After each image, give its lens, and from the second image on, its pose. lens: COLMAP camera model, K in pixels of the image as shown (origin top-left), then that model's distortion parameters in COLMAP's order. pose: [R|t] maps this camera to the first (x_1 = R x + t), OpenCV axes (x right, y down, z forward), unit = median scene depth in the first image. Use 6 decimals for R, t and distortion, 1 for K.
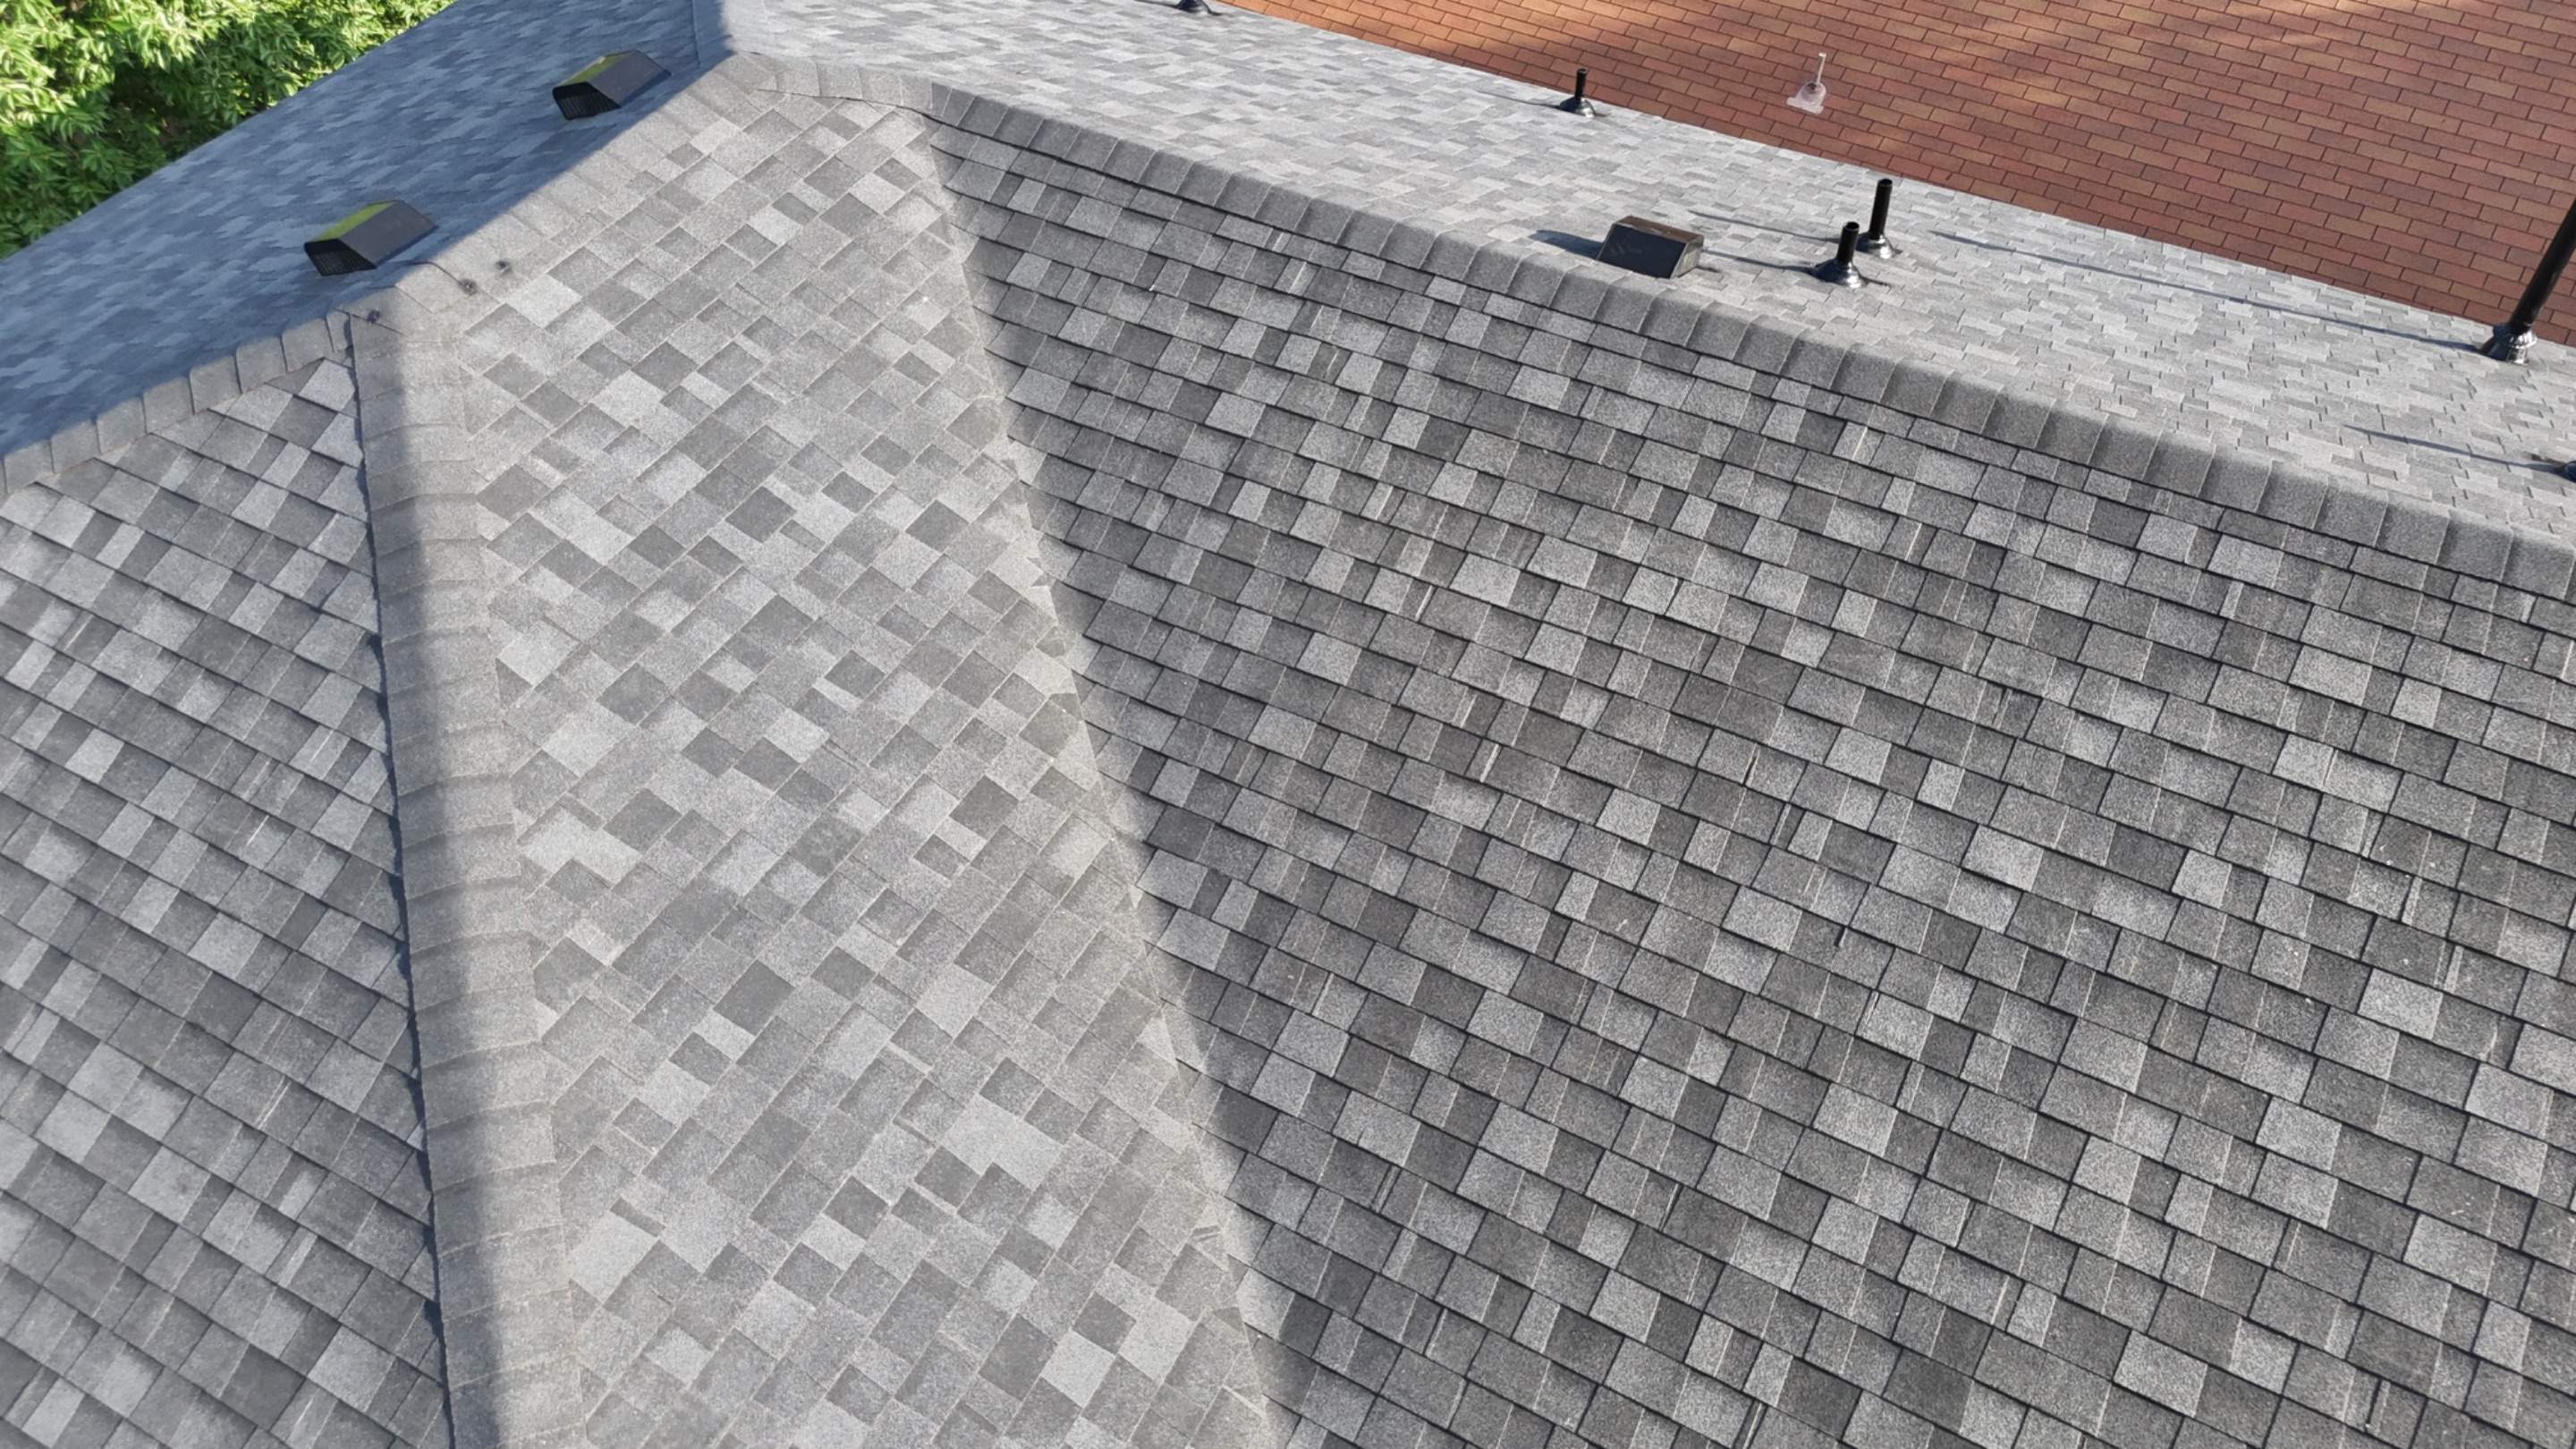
lens RADIAL K [[1897.5, 0, 1291.9], [0, 1897.5, 720.8], [0, 0, 1]] dist [0.077453, -0.076033]
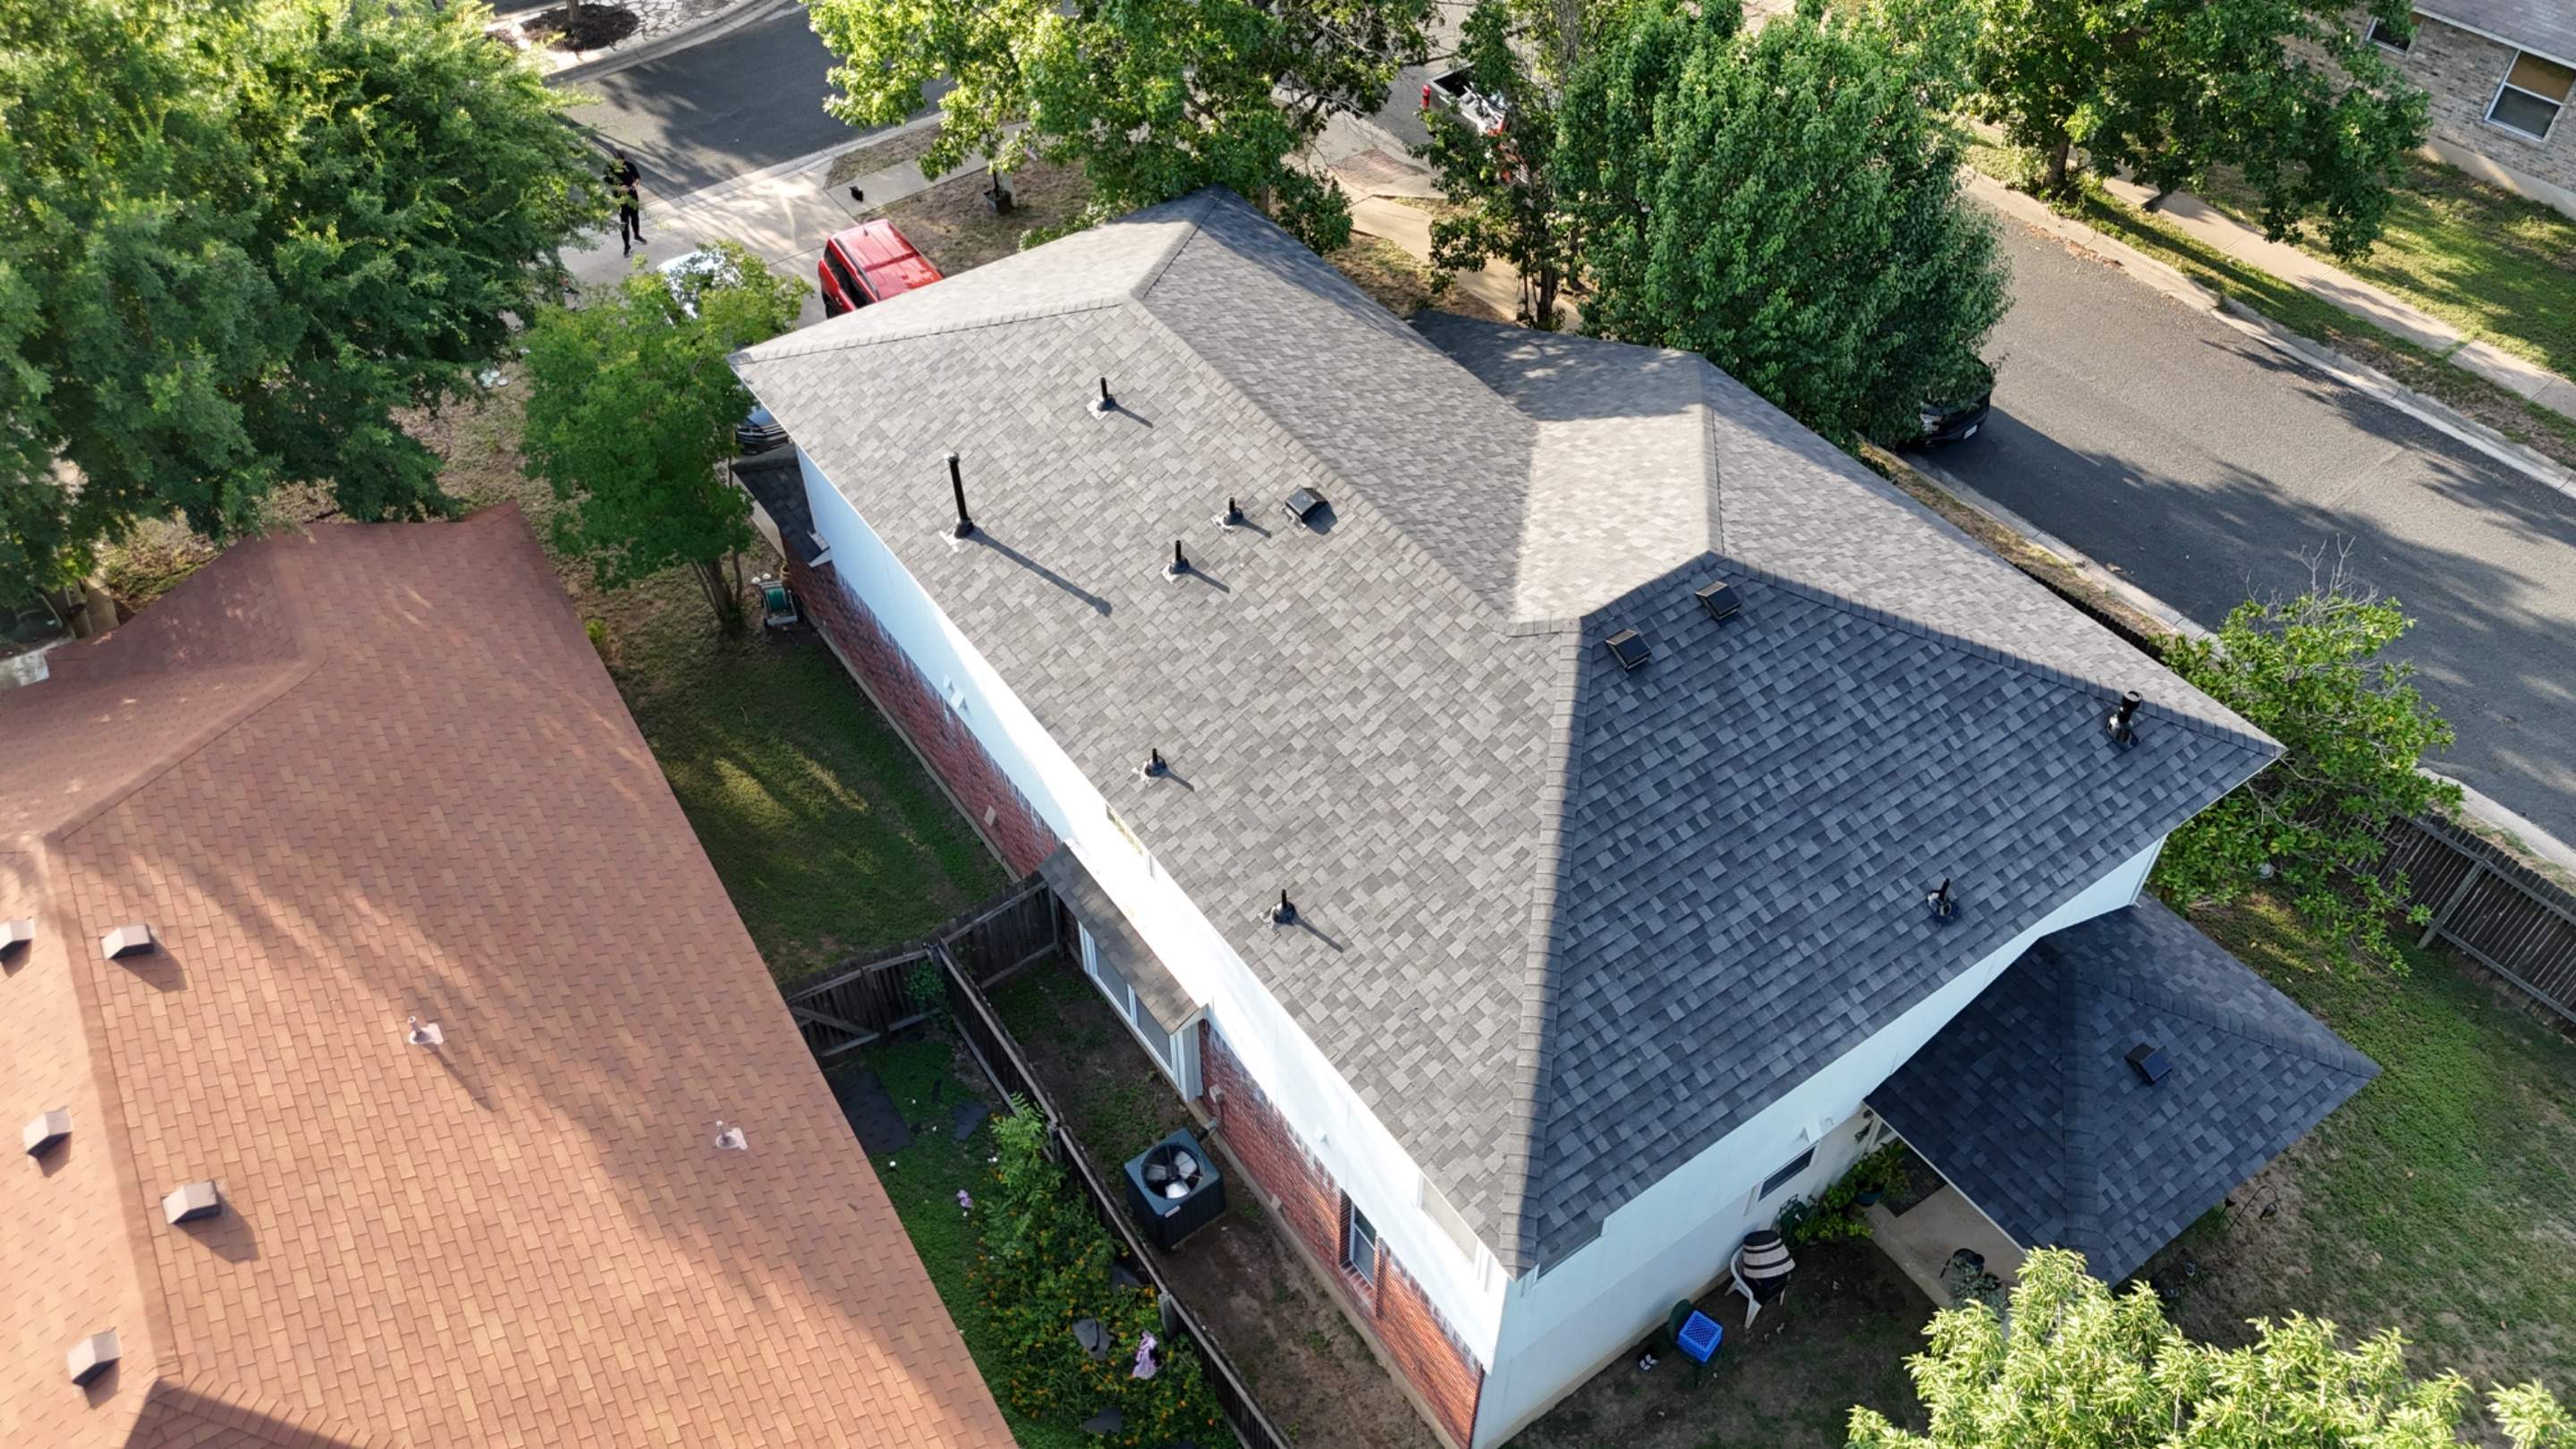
lens RADIAL K [[1897.5, 0, 1286.7], [0, 1897.5, 723.6], [0, 0, 1]] dist [0.077453, -0.076033]
pose [[-0.894711, -0.315247, 0.316405, -0.983401], [0.331632, 0.005646, 0.943392, -3.610984], [-0.299188, 0.948993, 0.099494, 1.239047]]
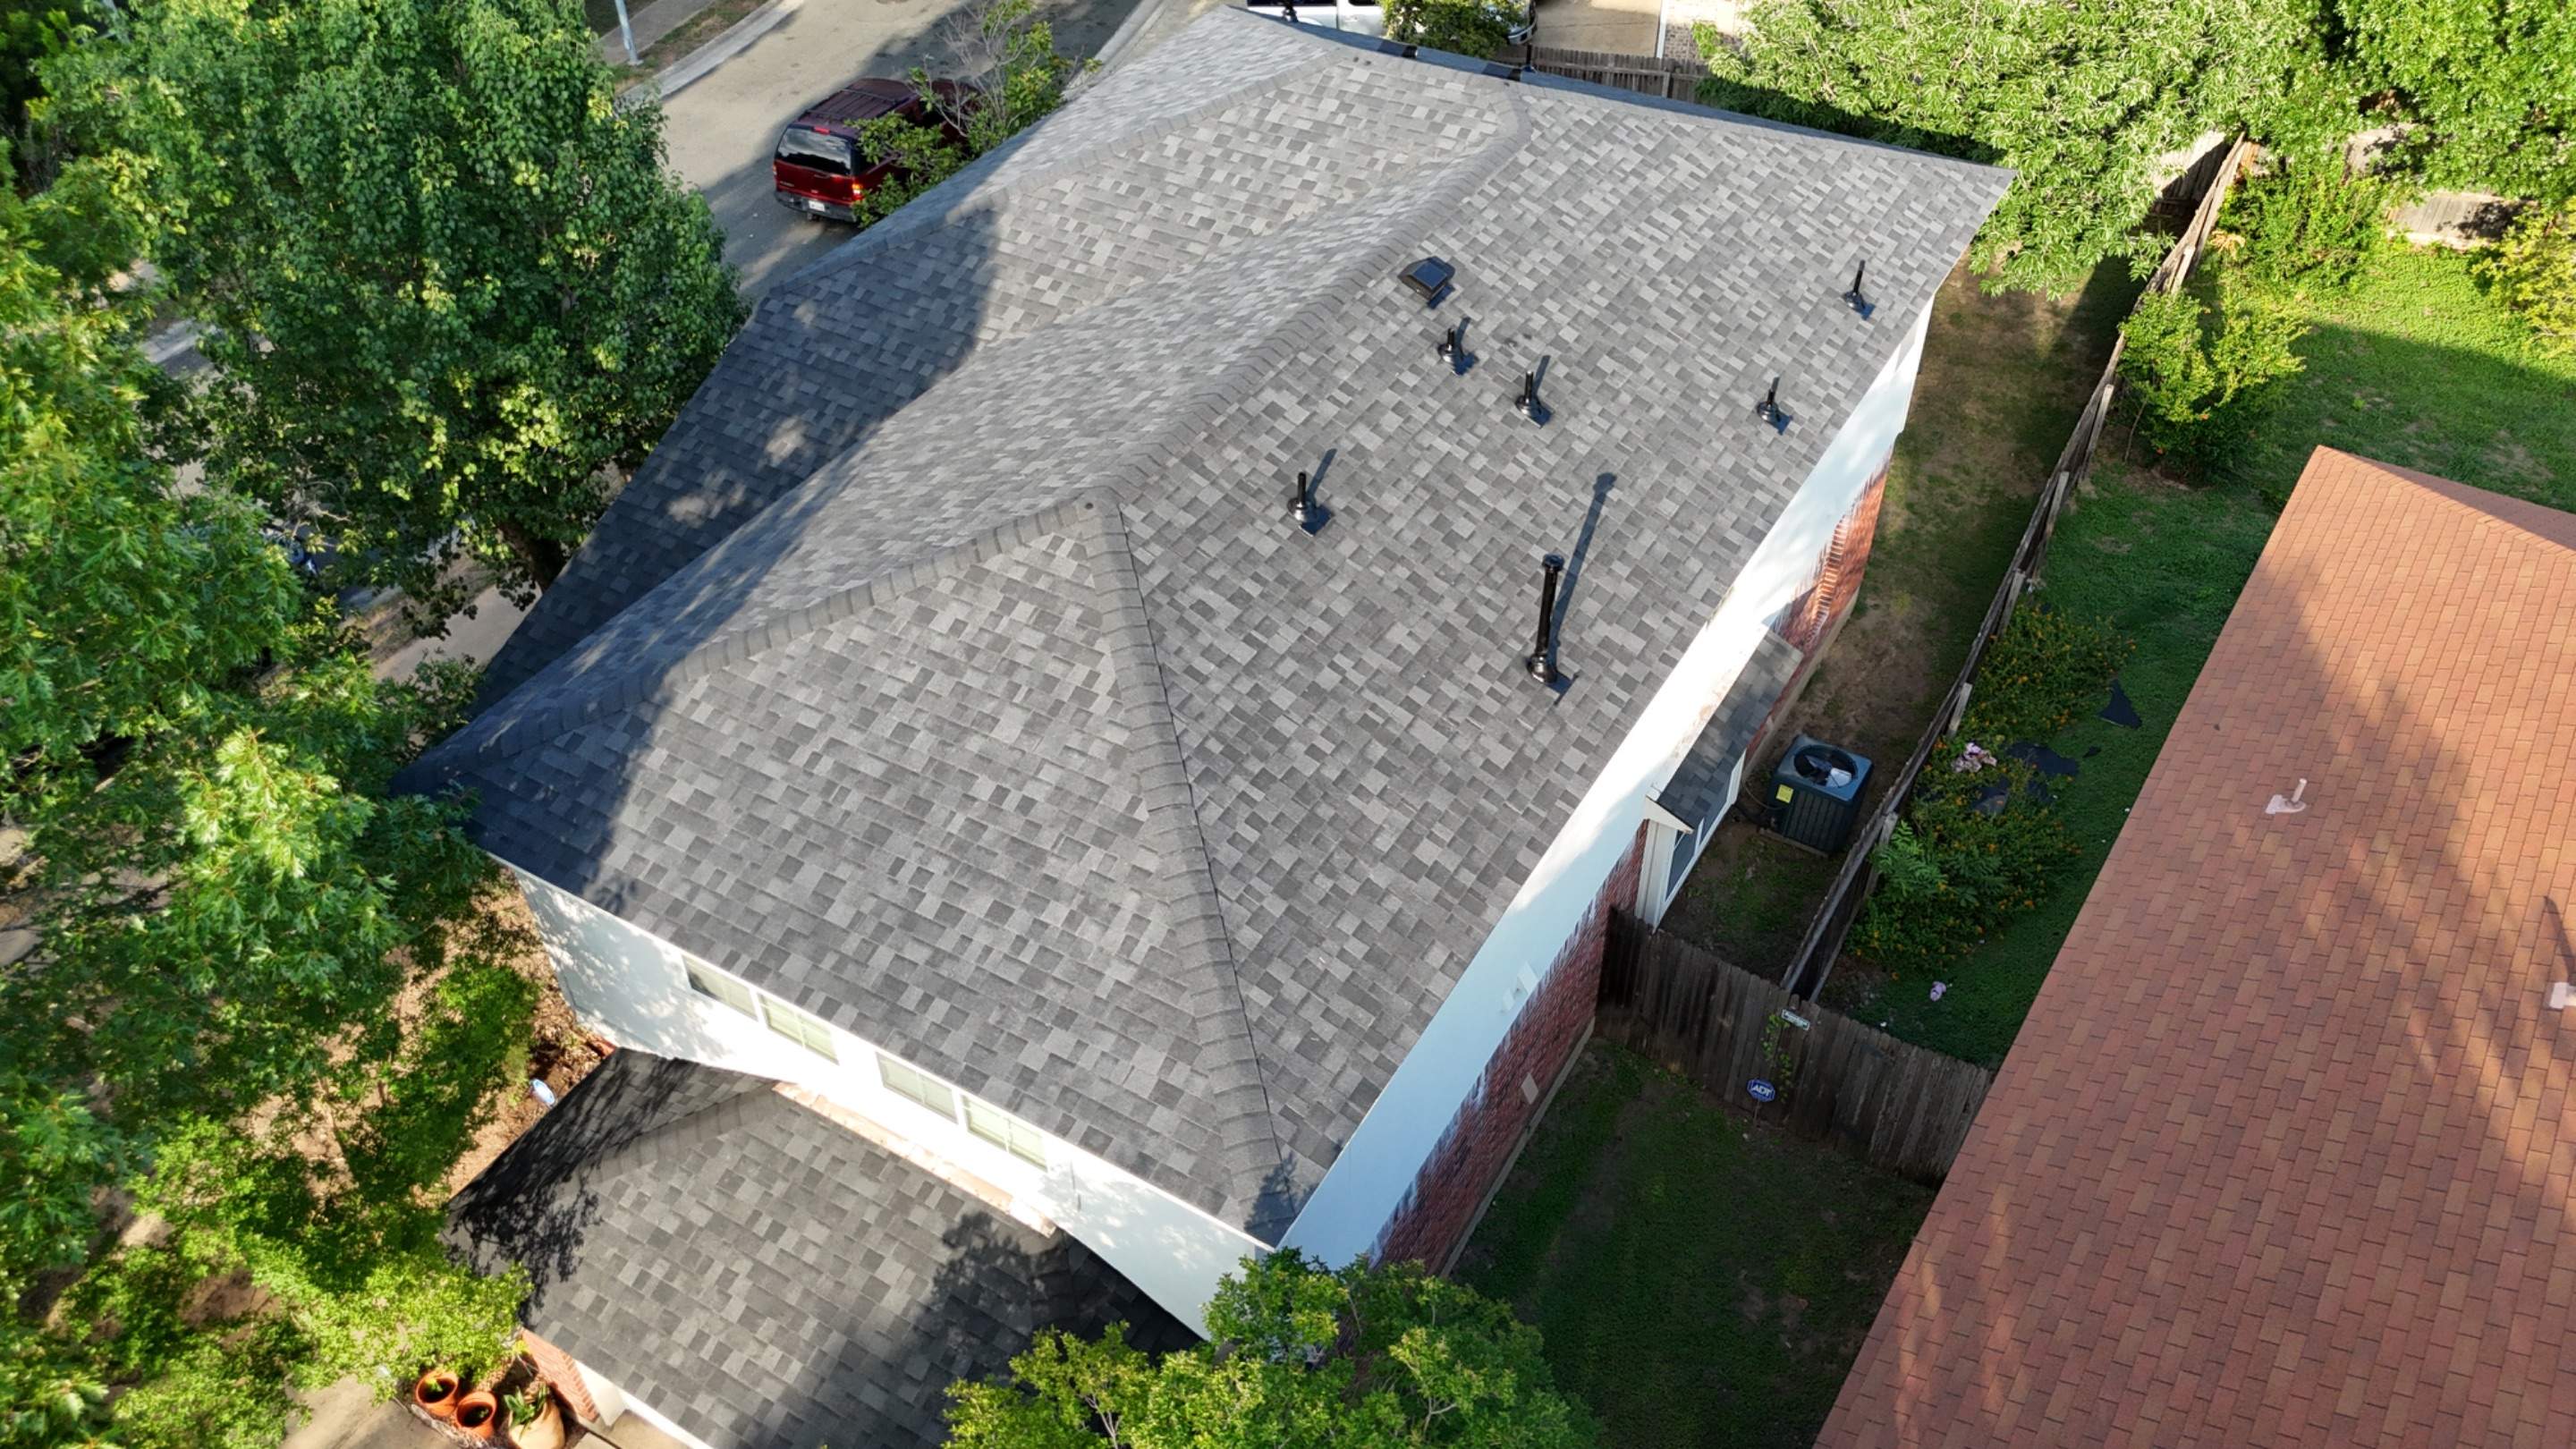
lens RADIAL K [[1897.5, 0, 1290.8], [0, 1897.5, 729.9], [0, 0, 1]] dist [0.077453, -0.076033]
pose [[-0.040061, 0.665840, -0.745018, 2.812075], [-0.722807, 0.495493, 0.481701, -1.190486], [0.689887, 0.557802, 0.461424, 0.111314]]
